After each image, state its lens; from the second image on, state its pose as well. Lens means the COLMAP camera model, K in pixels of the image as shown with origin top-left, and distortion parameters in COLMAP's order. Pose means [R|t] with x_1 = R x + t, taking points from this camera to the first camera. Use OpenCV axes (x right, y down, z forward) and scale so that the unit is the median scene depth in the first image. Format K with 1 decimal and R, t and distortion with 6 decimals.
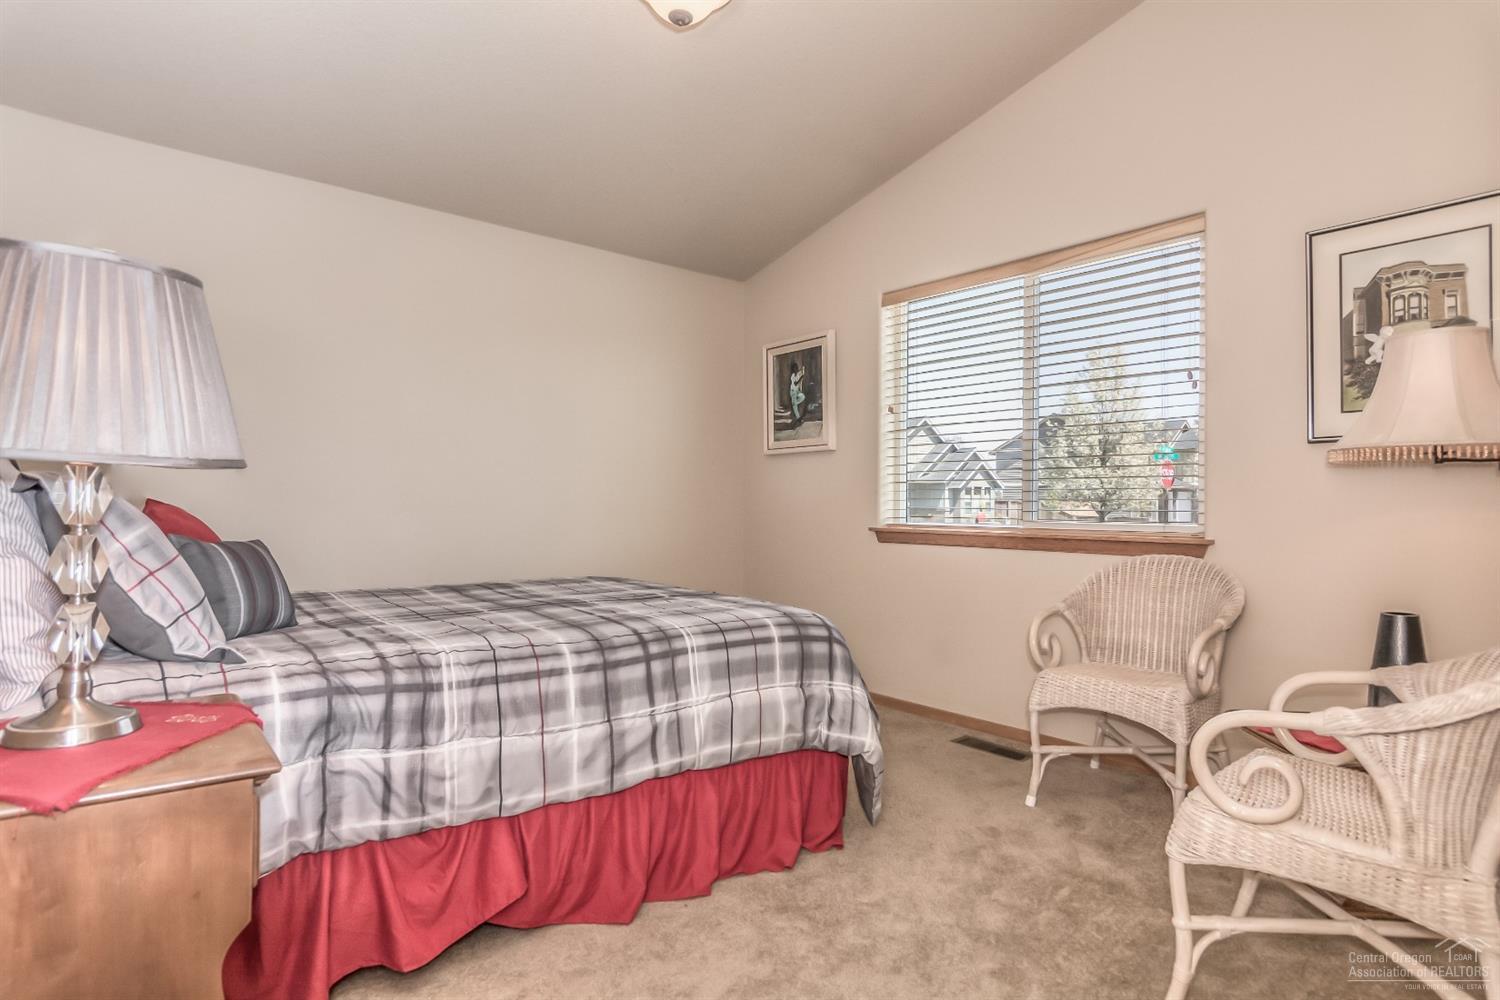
lens RADIAL K [[788.1, 0, 750.8], [0, 788.1, 500.2], [0, 0, 1]] dist [-0.003176, 0.000733]
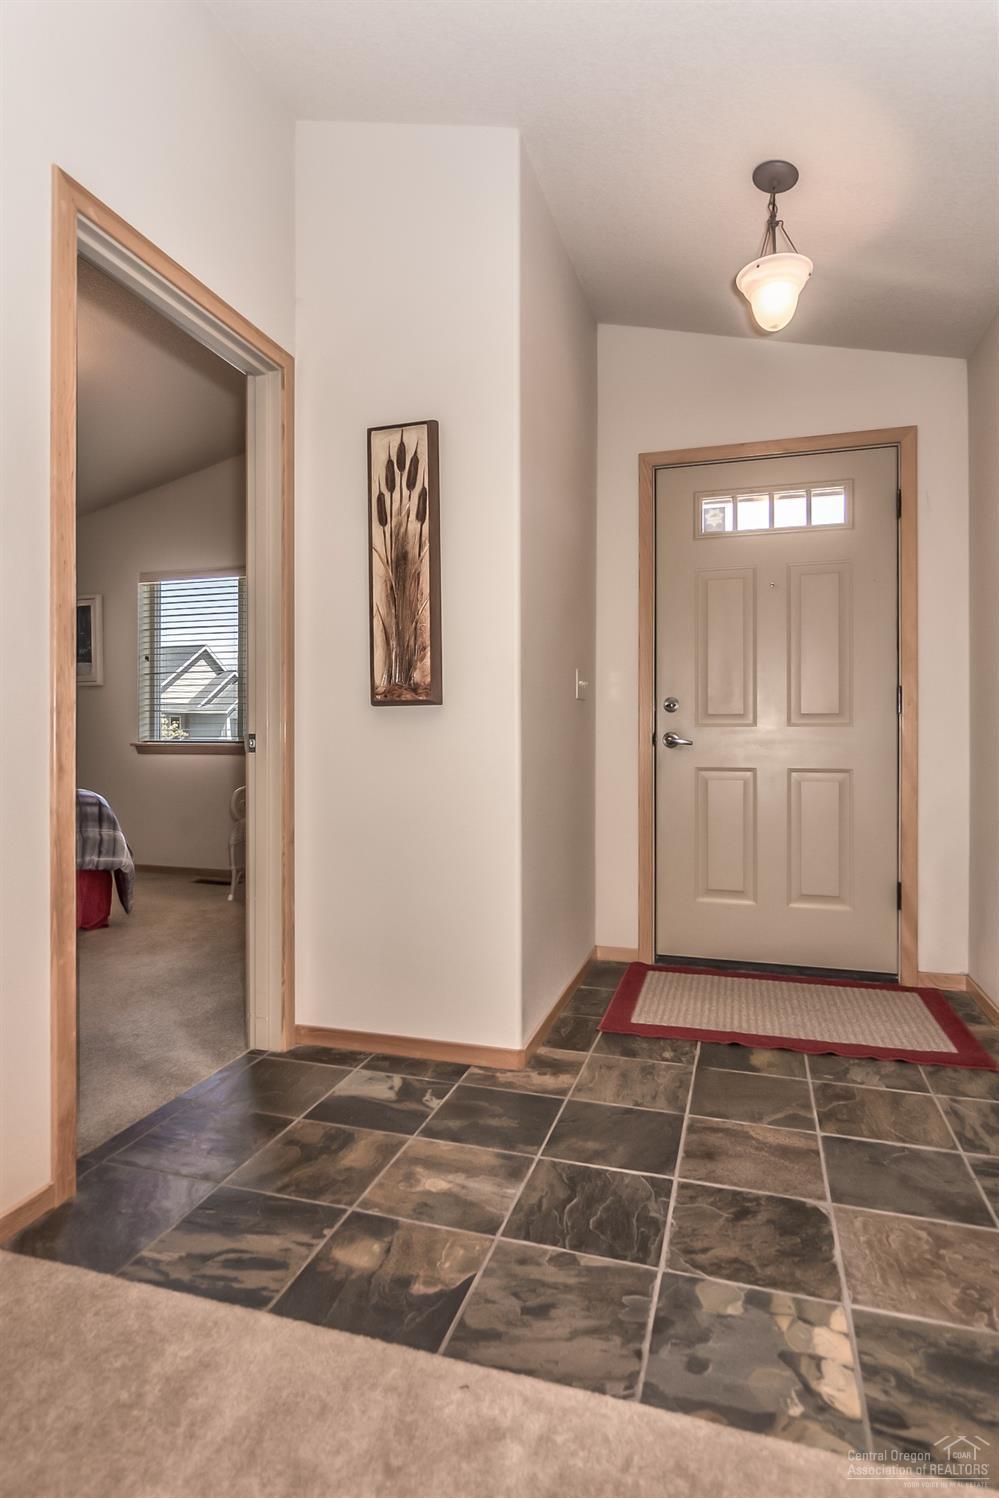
lens RADIAL K [[787.1, 0, 501.4], [0, 787.1, 740.9], [0, 0, 1]] dist [-0.003176, 0.000733]
pose [[0.839323, -0.005301, 0.543607, -0.089260], [-0.002016, 0.999915, 0.012864, 0.019760], [-0.543630, -0.011893, 0.839241, -0.857344]]
